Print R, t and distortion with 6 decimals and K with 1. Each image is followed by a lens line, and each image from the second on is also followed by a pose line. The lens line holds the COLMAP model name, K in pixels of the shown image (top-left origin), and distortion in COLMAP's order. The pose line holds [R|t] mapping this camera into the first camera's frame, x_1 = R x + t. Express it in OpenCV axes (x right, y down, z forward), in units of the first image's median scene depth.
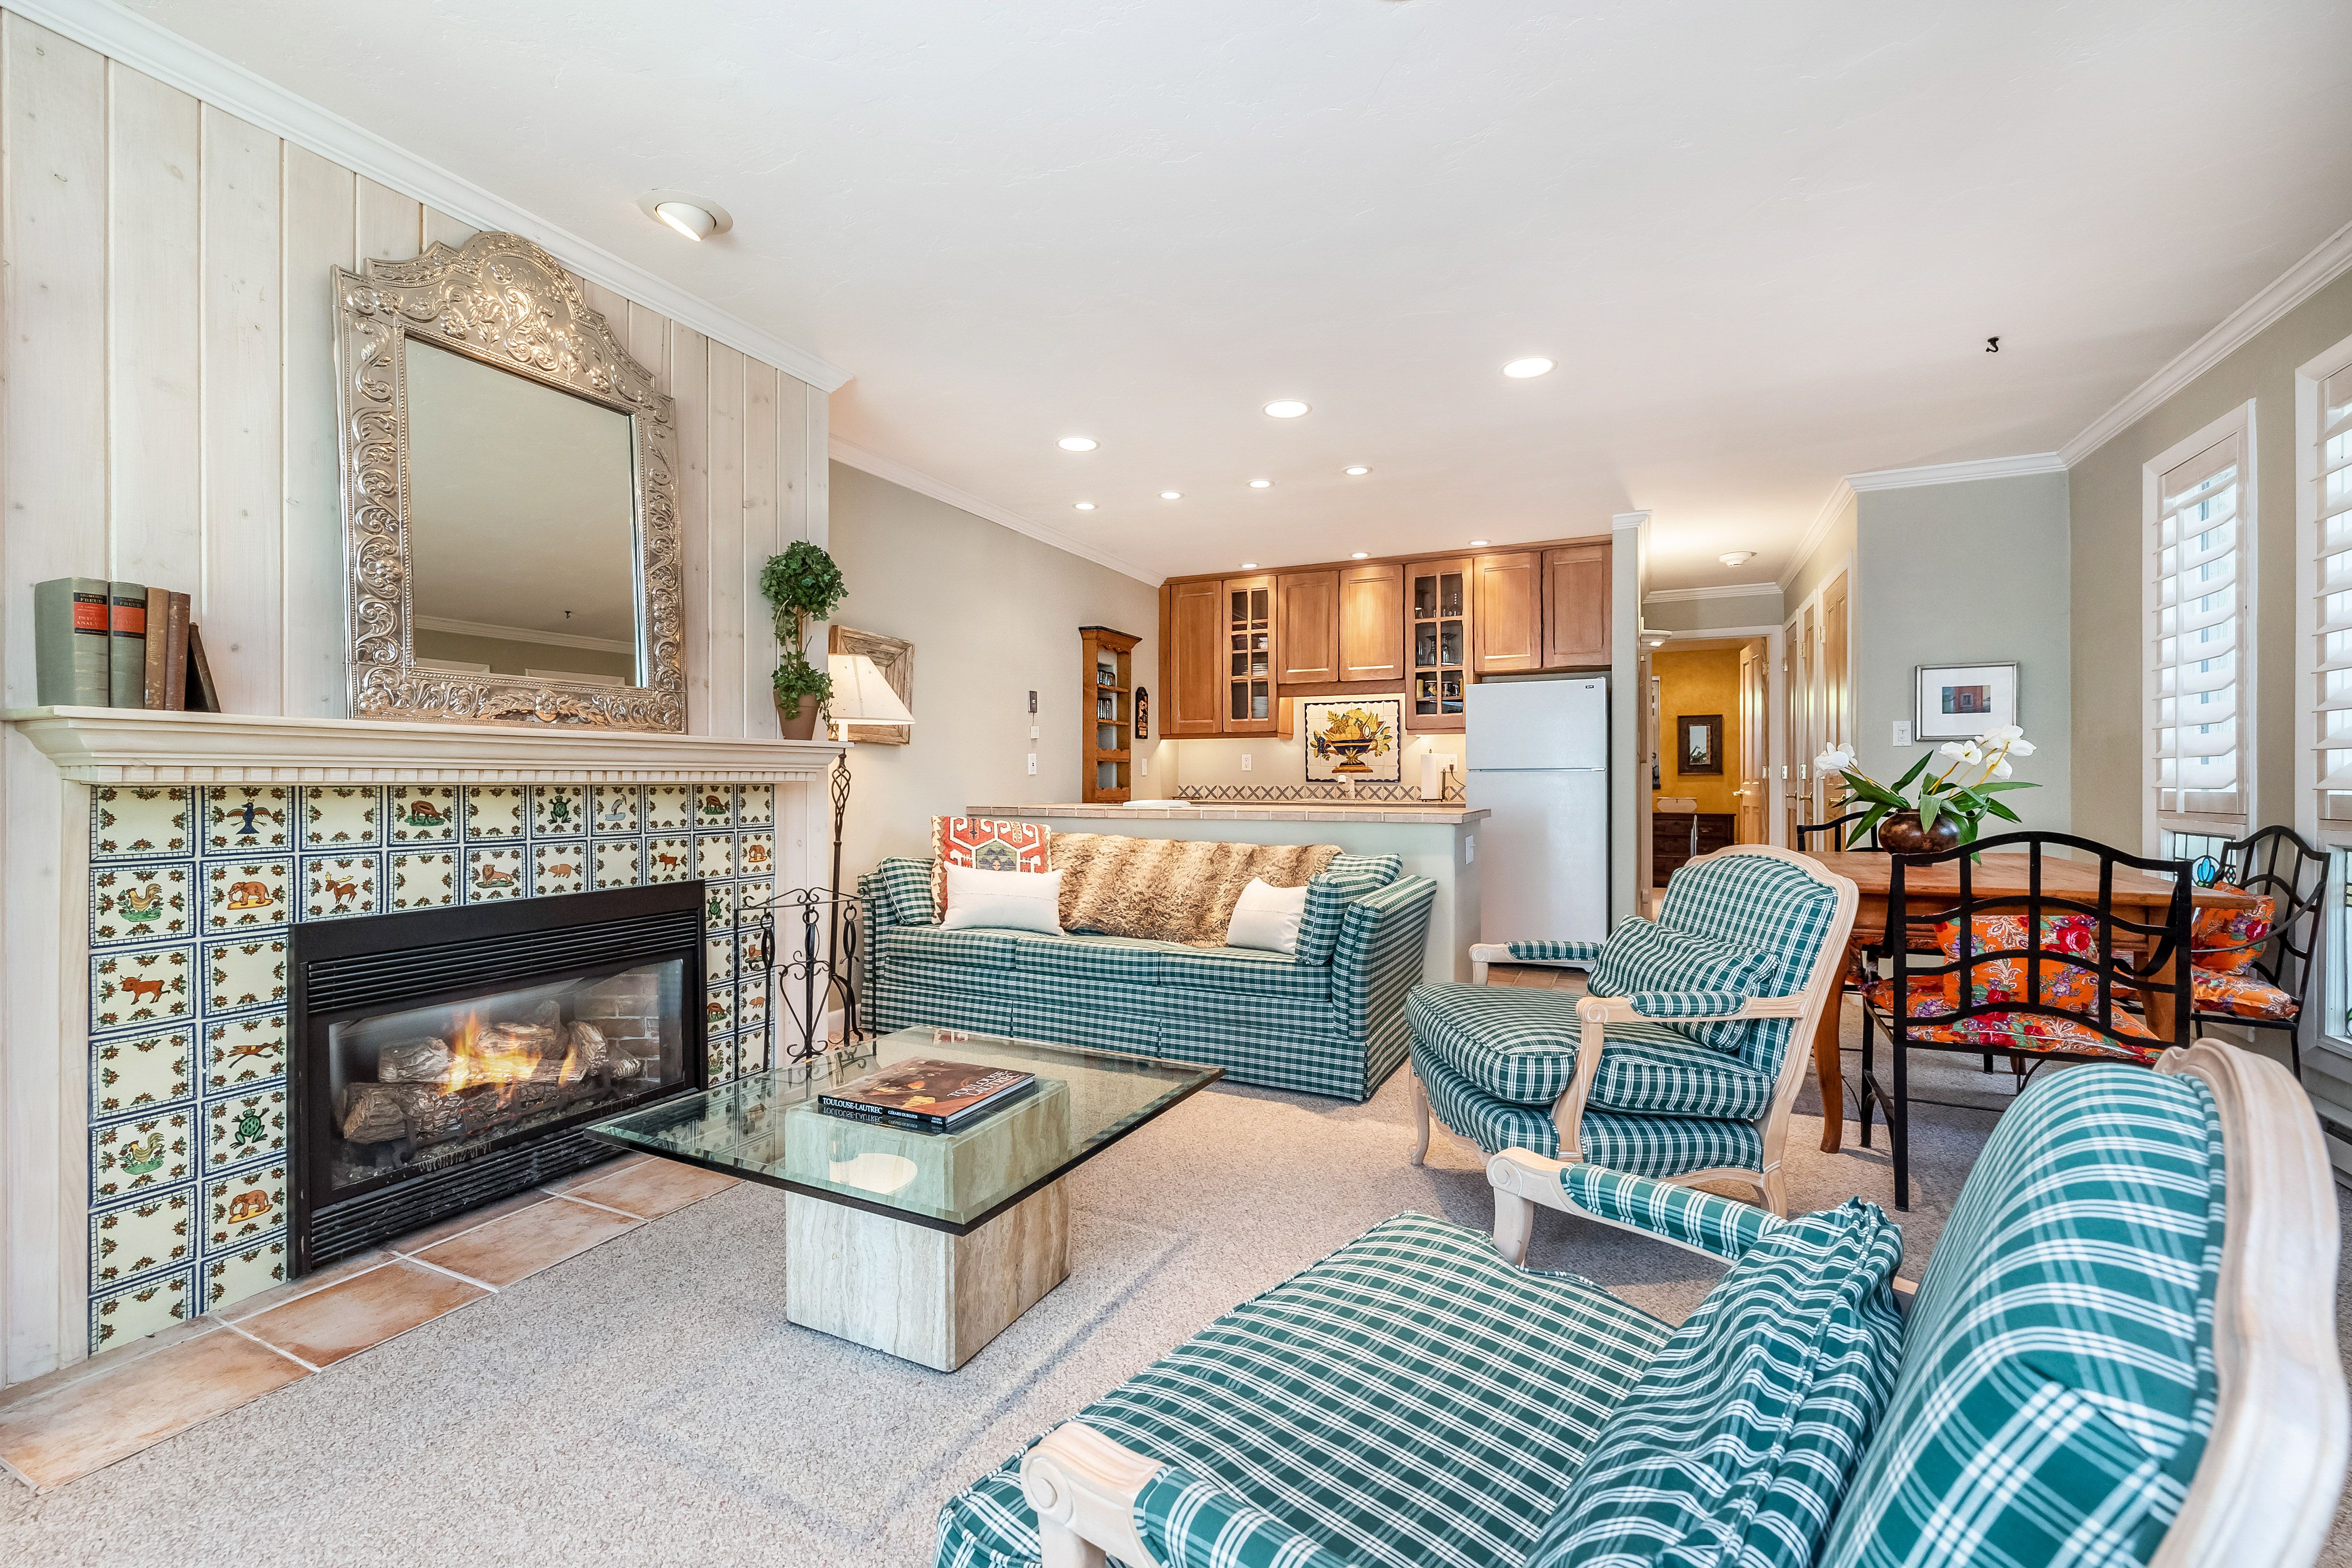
lens RADIAL K [[994.5, 0, 1176.0], [0, 994.5, 784.0], [0, 0, 1]] dist [0.000841, 0.000448]
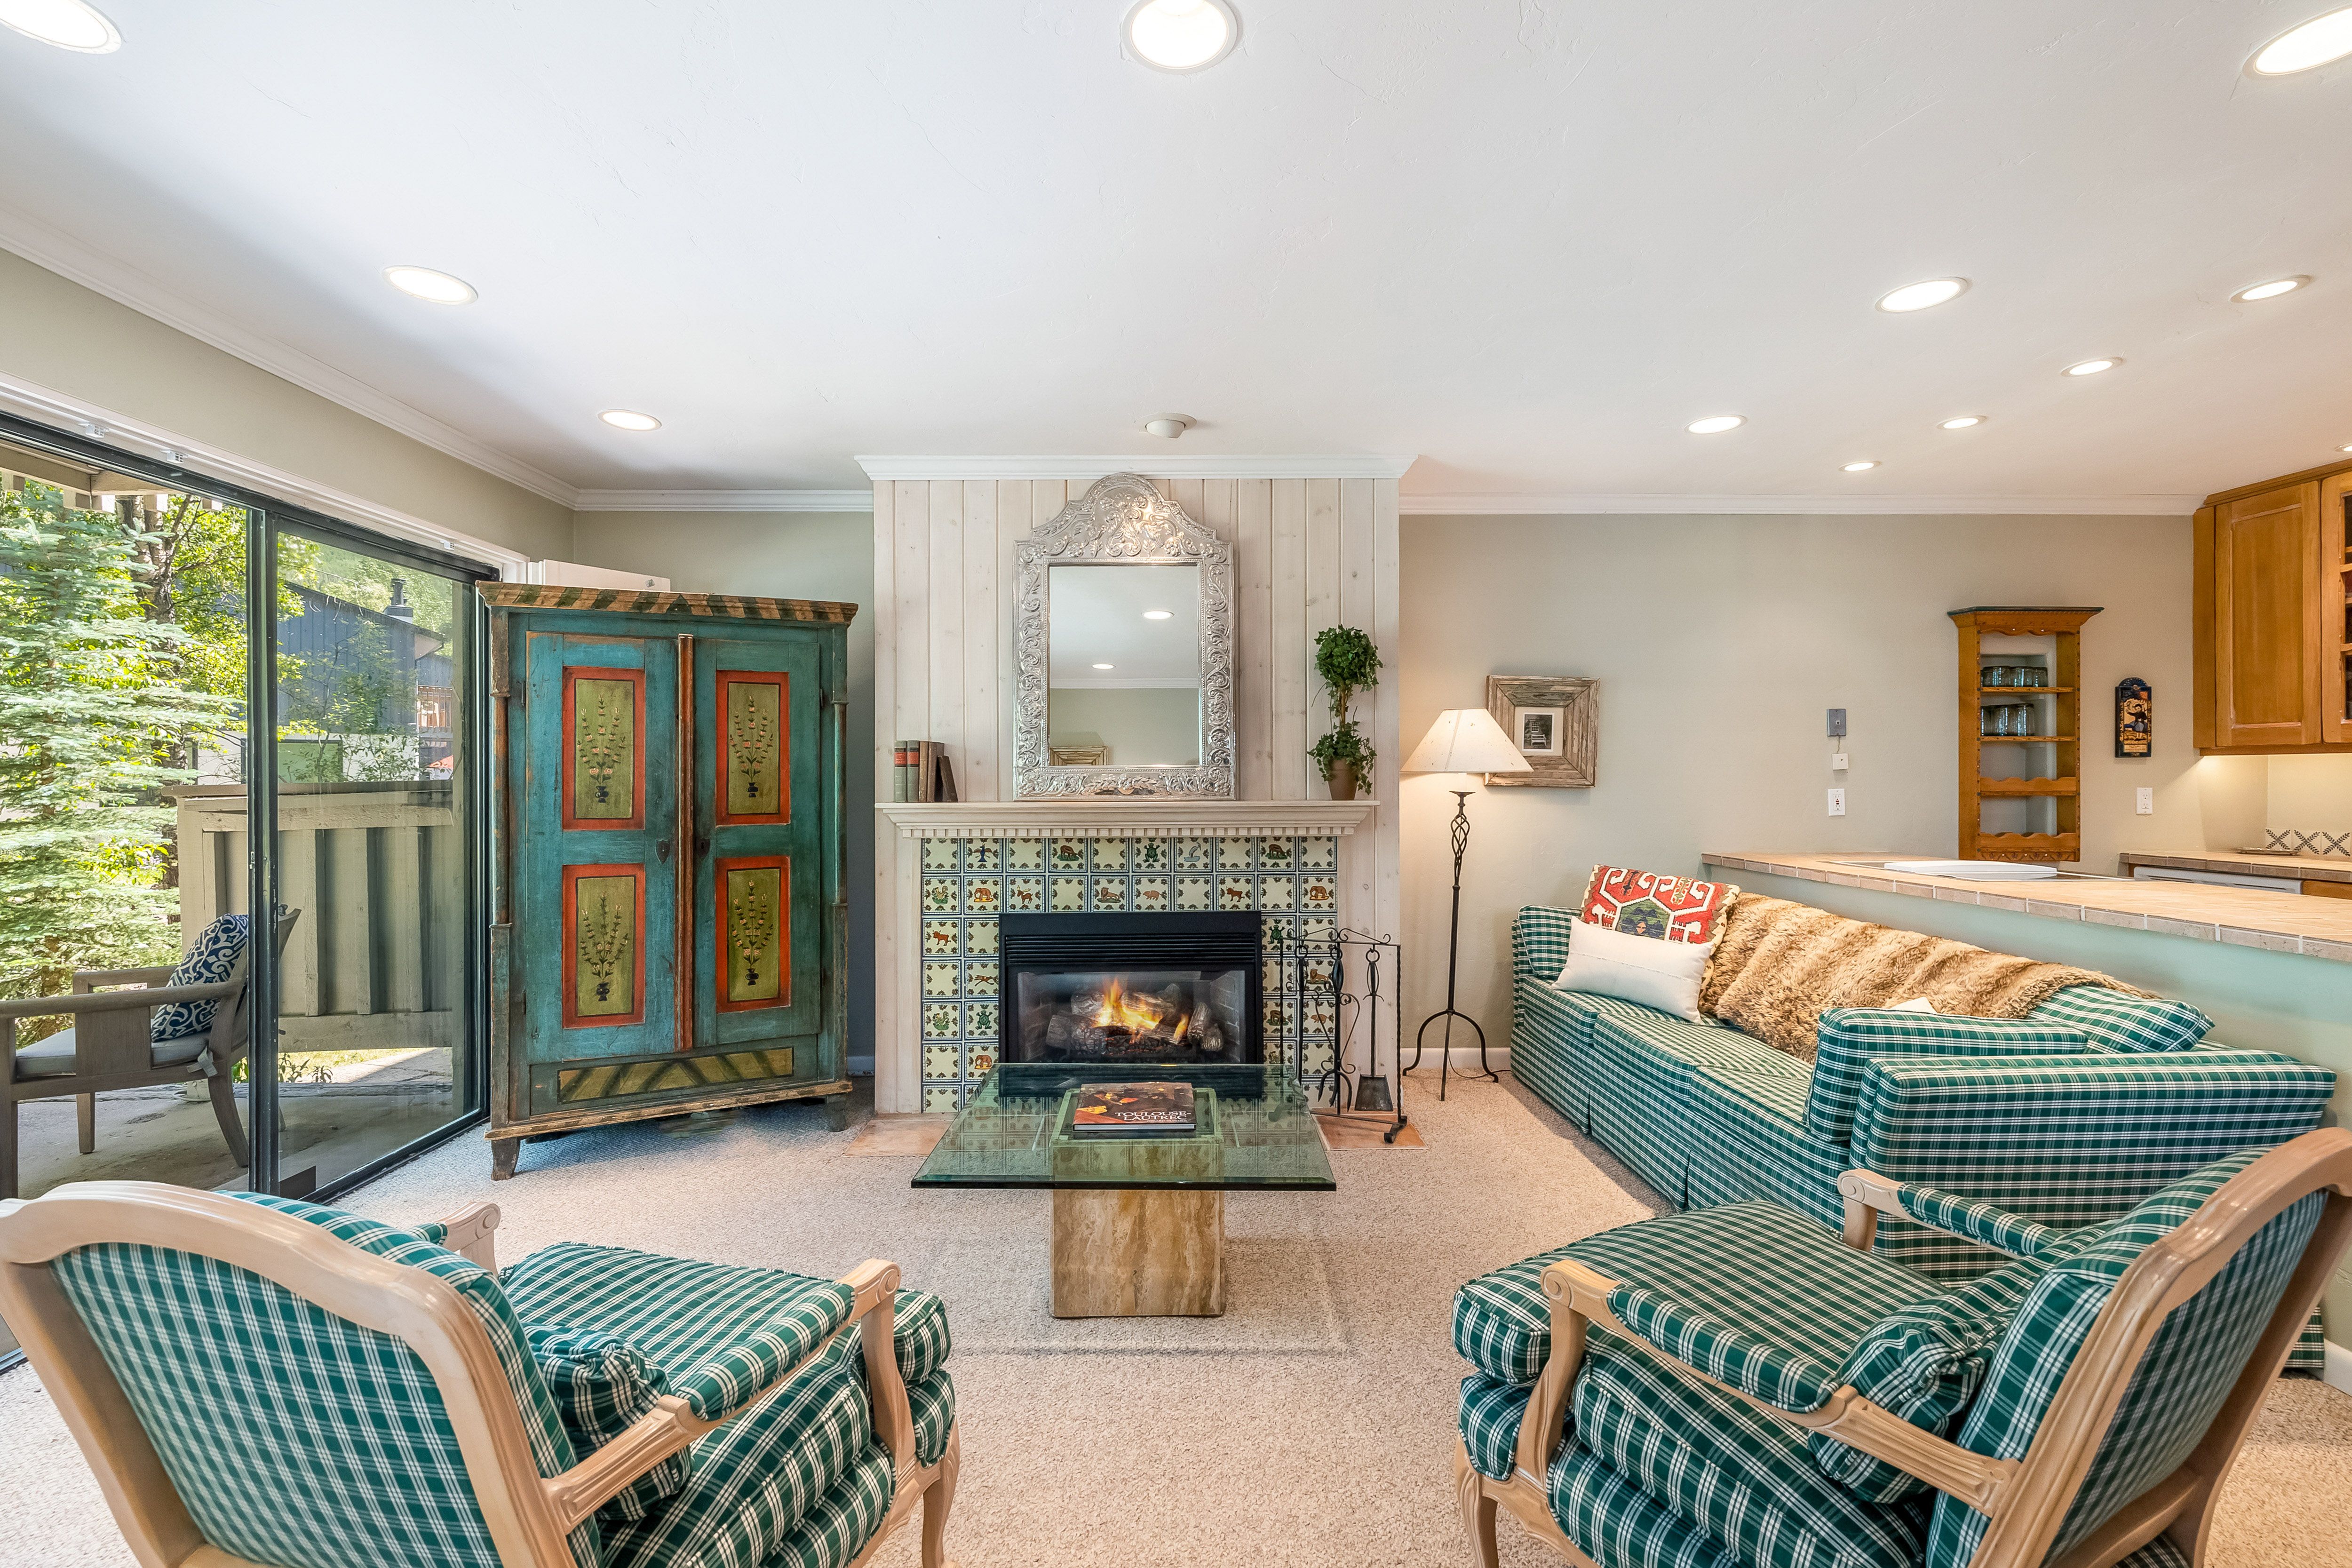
lens RADIAL K [[1006.6, 0, 1168.6], [0, 1006.6, 776.6], [0, 0, 1]] dist [0.002470, 0.000173]
pose [[0.445451, -0.002001, -0.895304, 0.482224], [0.000390, 0.999998, -0.002041, -0.056211], [0.895306, 0.000560, 0.445451, 0.251323]]
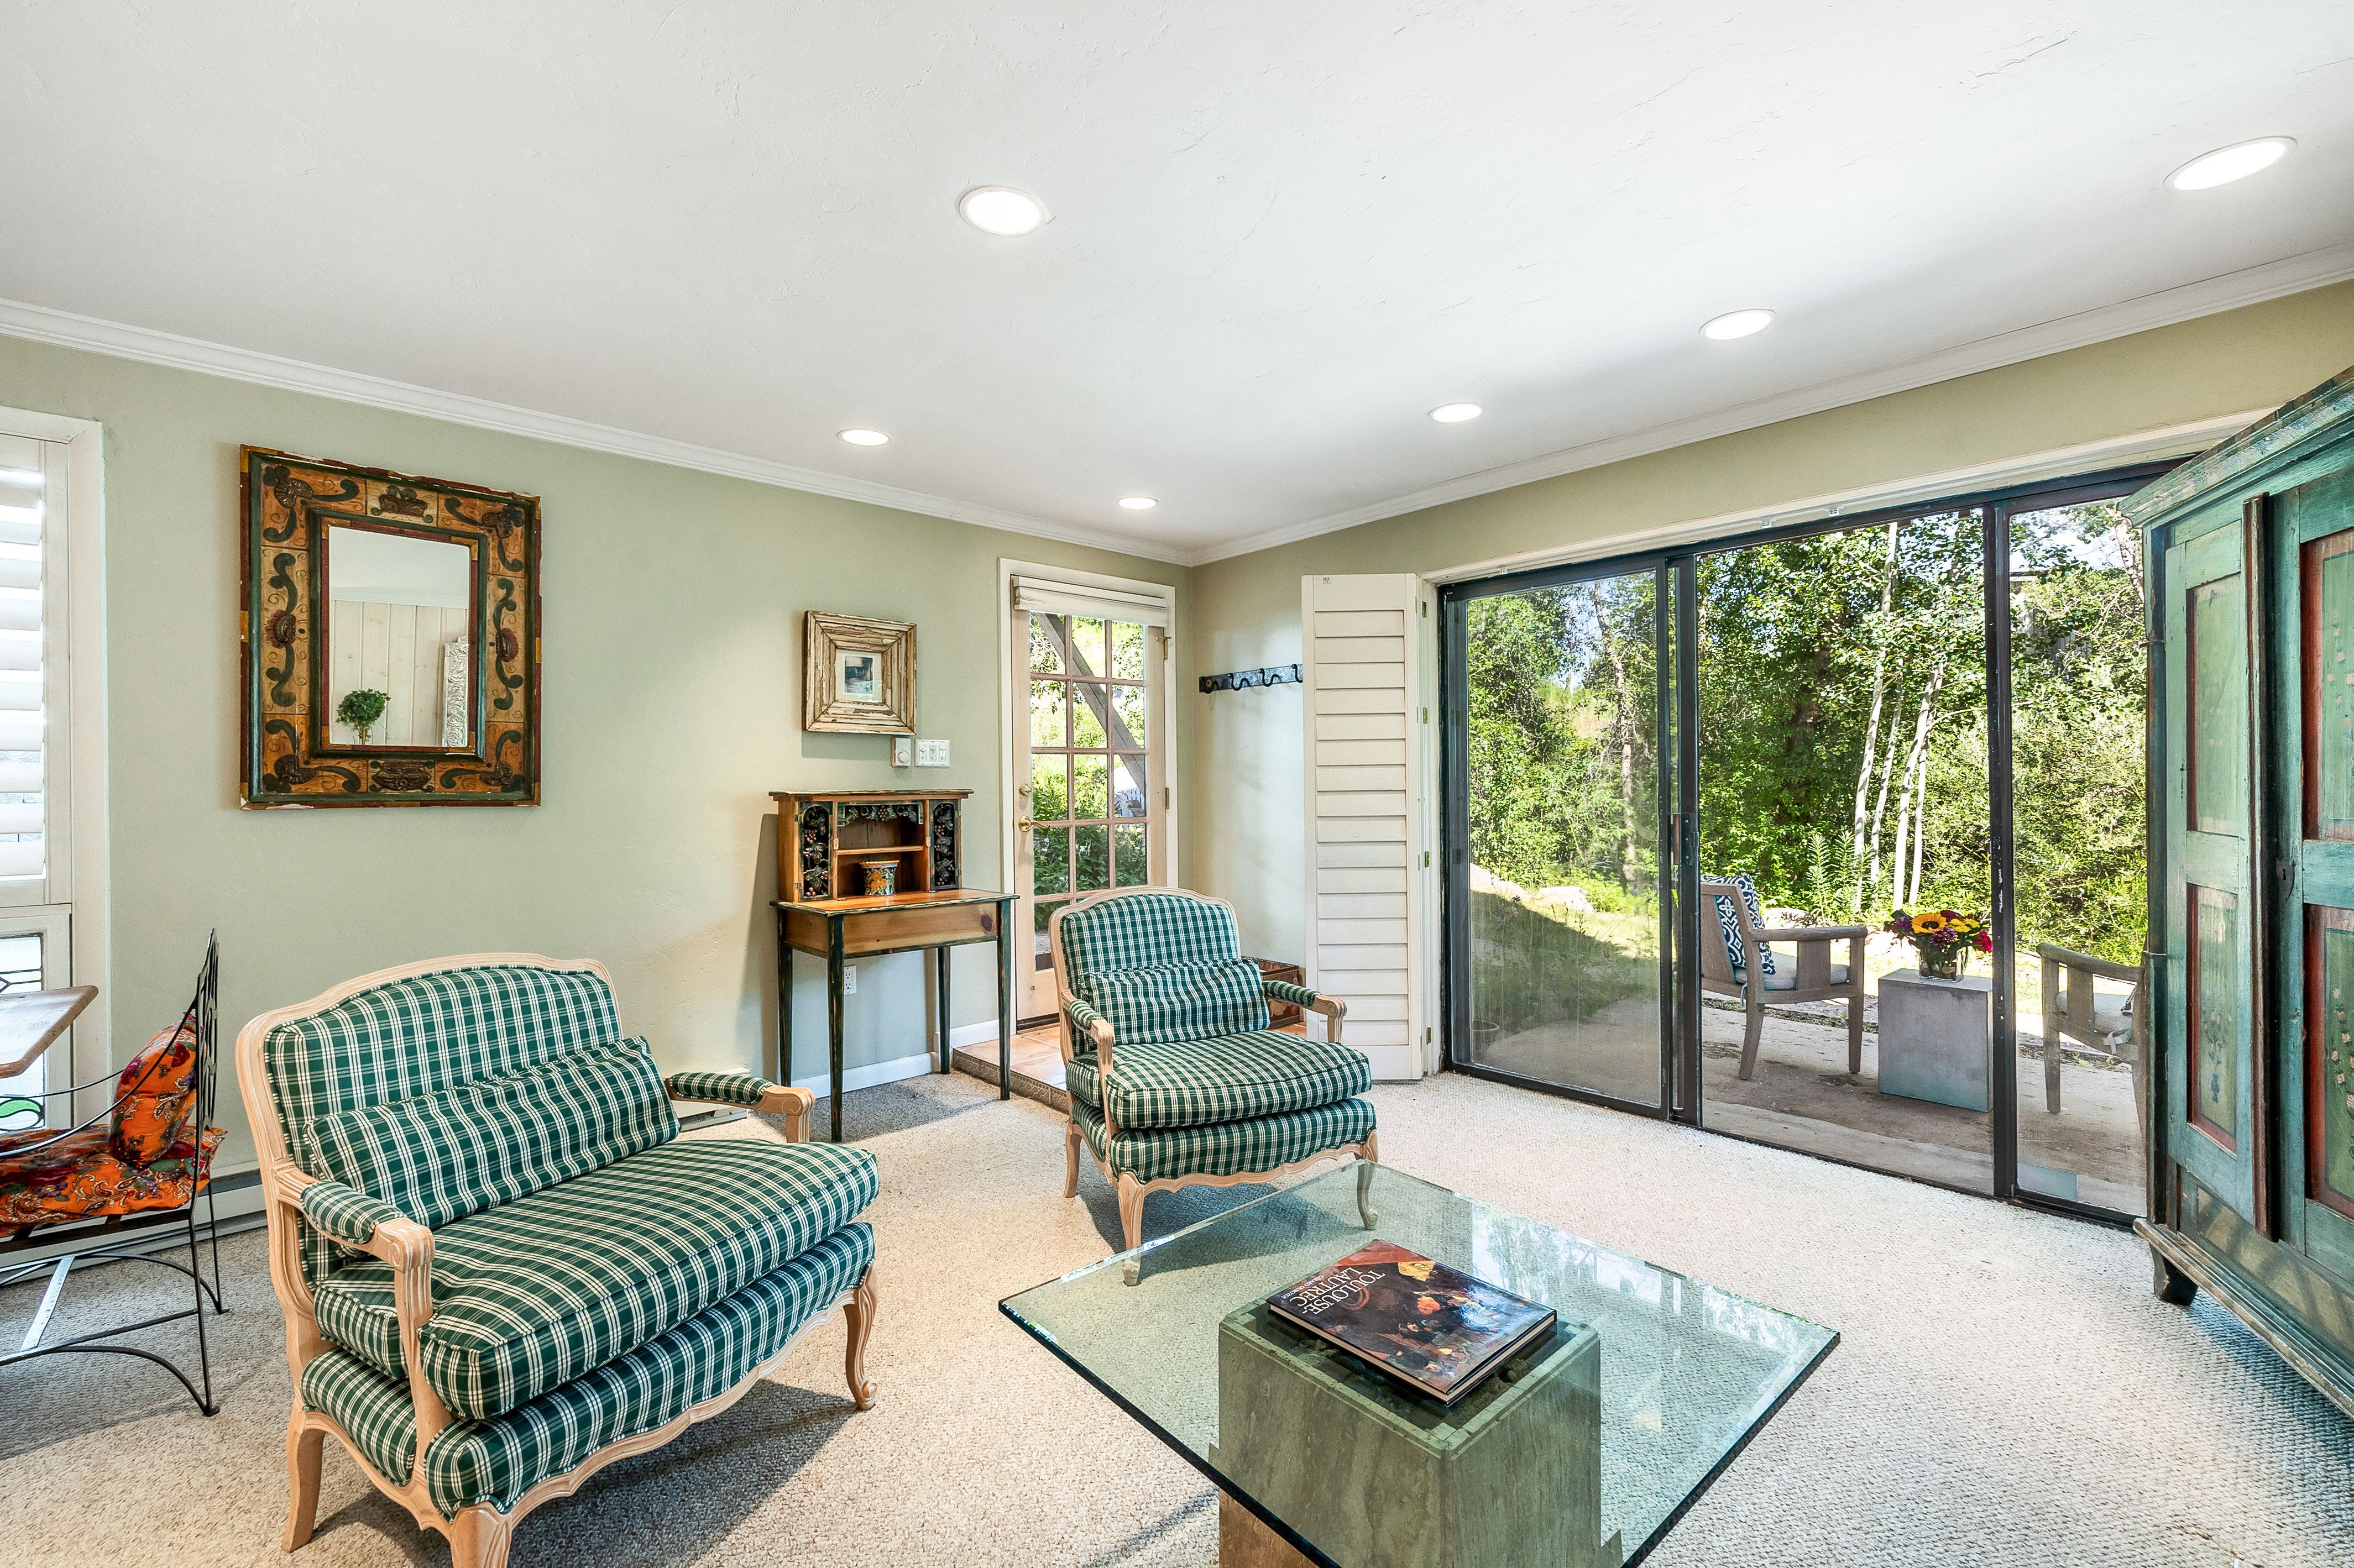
lens RADIAL K [[995.1, 0, 1177.0], [0, 995.1, 784.0], [0, 0, 1]] dist [0.000841, 0.000448]
pose [[-0.925743, 0.008940, 0.378048, -0.194546], [0.010961, 0.999935, 0.003193, -0.049531], [-0.377995, 0.007100, -0.925781, 0.928286]]
